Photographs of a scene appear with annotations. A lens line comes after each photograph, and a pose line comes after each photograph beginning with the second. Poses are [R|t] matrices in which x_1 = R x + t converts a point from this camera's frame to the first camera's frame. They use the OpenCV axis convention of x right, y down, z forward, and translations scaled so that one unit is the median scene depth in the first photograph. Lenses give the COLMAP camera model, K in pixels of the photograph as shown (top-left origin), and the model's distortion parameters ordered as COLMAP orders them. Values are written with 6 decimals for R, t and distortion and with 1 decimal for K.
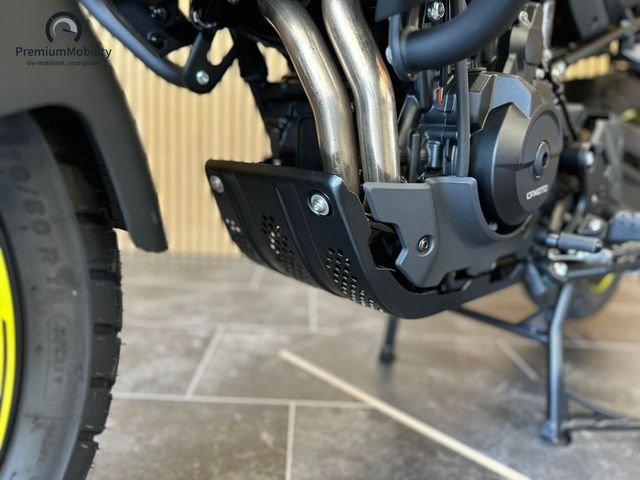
lens RADIAL K [[447.6, 0, 320.3], [0, 447.6, 241.4], [0, 0, 1]] dist [0.001004, -0.000611]
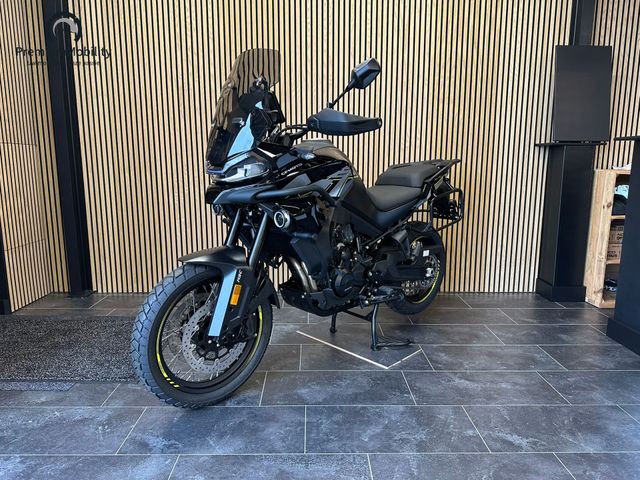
lens RADIAL K [[455.3, 0, 320.0], [0, 455.3, 240.0], [0, 0, 1]] dist [0.002079, -0.005356]
pose [[0.998166, -0.057227, -0.019725, 0.244167], [0.056919, 0.998253, -0.015852, -0.451421], [0.020597, 0.014700, 0.999680, -3.087141]]
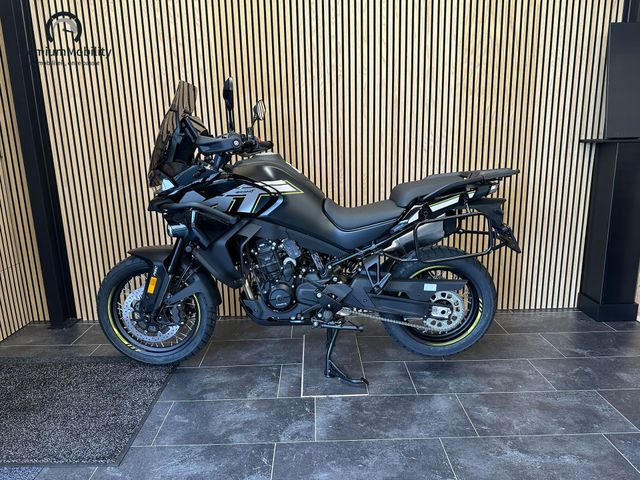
lens RADIAL K [[454.1, 0, 319.9], [0, 454.1, 239.3], [0, 0, 1]] dist [-0.003483, -0.003295]
pose [[0.996289, -0.079708, -0.032477, 0.178162], [0.080830, 0.996119, 0.034845, -0.926712], [0.029574, -0.037341, 0.998865, -2.325655]]
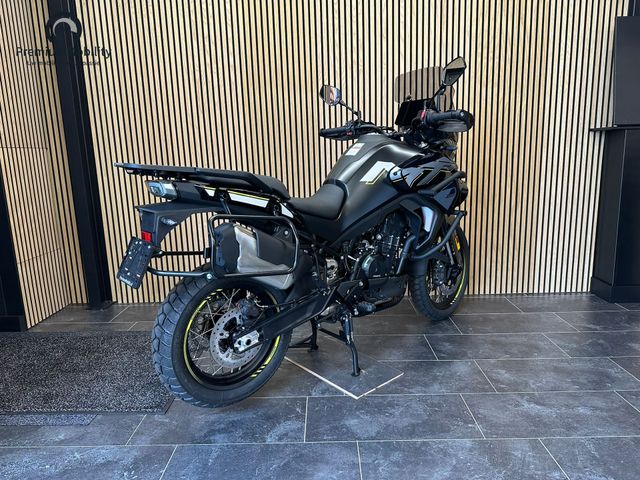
lens RADIAL K [[455.3, 0, 320.0], [0, 455.3, 240.0], [0, 0, 1]] dist [0.002079, -0.005356]
pose [[0.995111, -0.083042, -0.053457, 0.029295], [0.083279, 0.996524, 0.002214, -0.604918], [0.053087, -0.006655, 0.998568, -2.643038]]
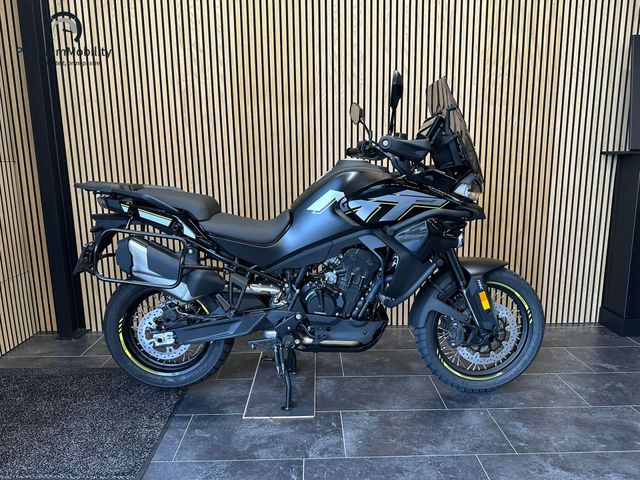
lens RADIAL K [[454.1, 0, 319.9], [0, 454.1, 239.3], [0, 0, 1]] dist [-0.003483, -0.003295]
pose [[0.997290, -0.070707, -0.020334, -0.077606], [0.070650, 0.997495, -0.003505, -0.858385], [0.020531, 0.002059, 0.999787, -2.227883]]
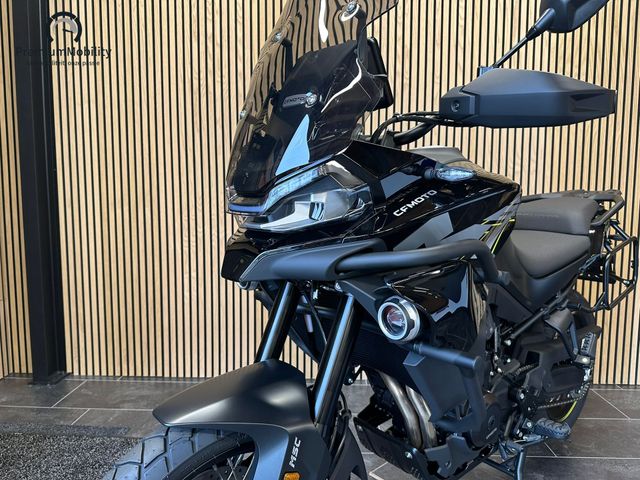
lens RADIAL K [[452.4, 0, 319.8], [0, 452.4, 238.5], [0, 0, 1]] dist [-0.007286, -0.004808]
pose [[0.996870, -0.051292, -0.060166, -0.209981], [0.045309, 0.994262, -0.096900, -0.778662], [0.064791, 0.093871, 0.993474, -1.314855]]
